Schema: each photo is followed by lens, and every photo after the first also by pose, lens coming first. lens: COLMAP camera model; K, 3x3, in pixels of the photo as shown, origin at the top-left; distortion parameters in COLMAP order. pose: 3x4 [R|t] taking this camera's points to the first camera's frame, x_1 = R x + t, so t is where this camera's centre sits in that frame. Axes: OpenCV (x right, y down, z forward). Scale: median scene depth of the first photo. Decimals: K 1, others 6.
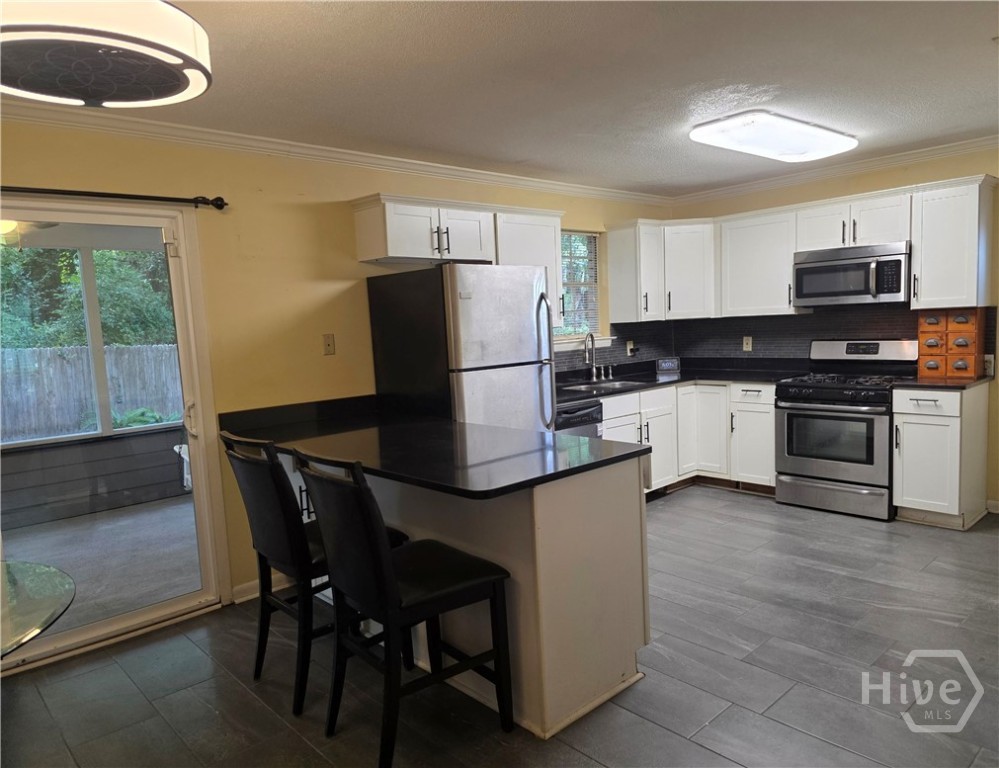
lens RADIAL K [[683.5, 0, 508.7], [0, 683.5, 397.3], [0, 0, 1]] dist [0.100317, -0.097546]
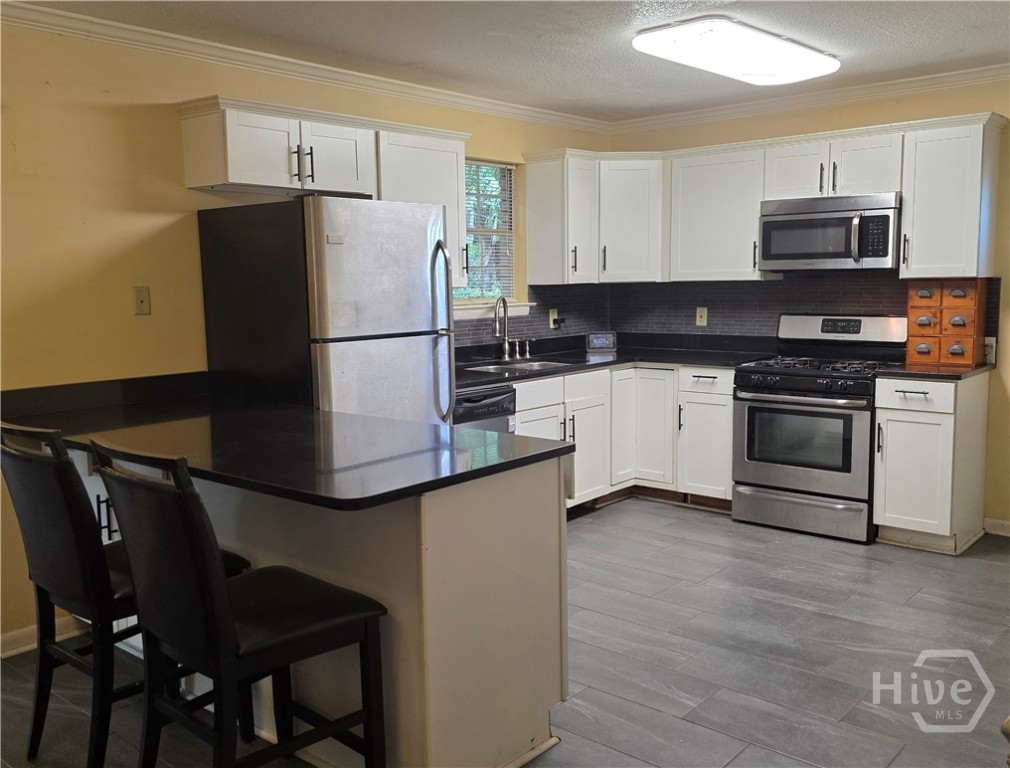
lens RADIAL K [[917.1, 0, 489.4], [0, 917.1, 389.4], [0, 0, 1]] dist [0.118430, -0.159810]
pose [[0.994383, 0.018214, 0.104261, 0.001534], [-0.018982, 0.999799, 0.006380, 0.003045], [-0.104123, -0.008323, 0.994530, -0.010565]]
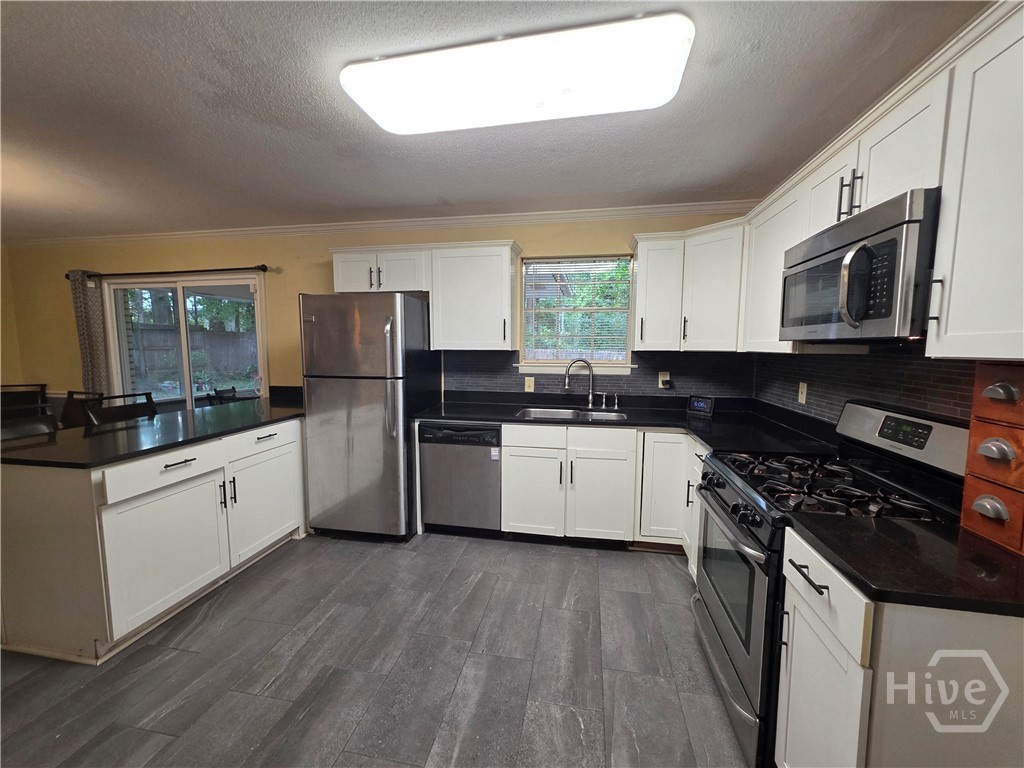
lens RADIAL K [[410.9, 0, 514.1], [0, 410.9, 388.2], [0, 0, 1]] dist [-0.000743, -0.000167]
pose [[0.596109, 0.130422, -0.792240, 0.636097], [-0.123235, 0.989889, 0.070234, -0.096635], [0.793390, 0.055764, 0.606154, 0.674111]]
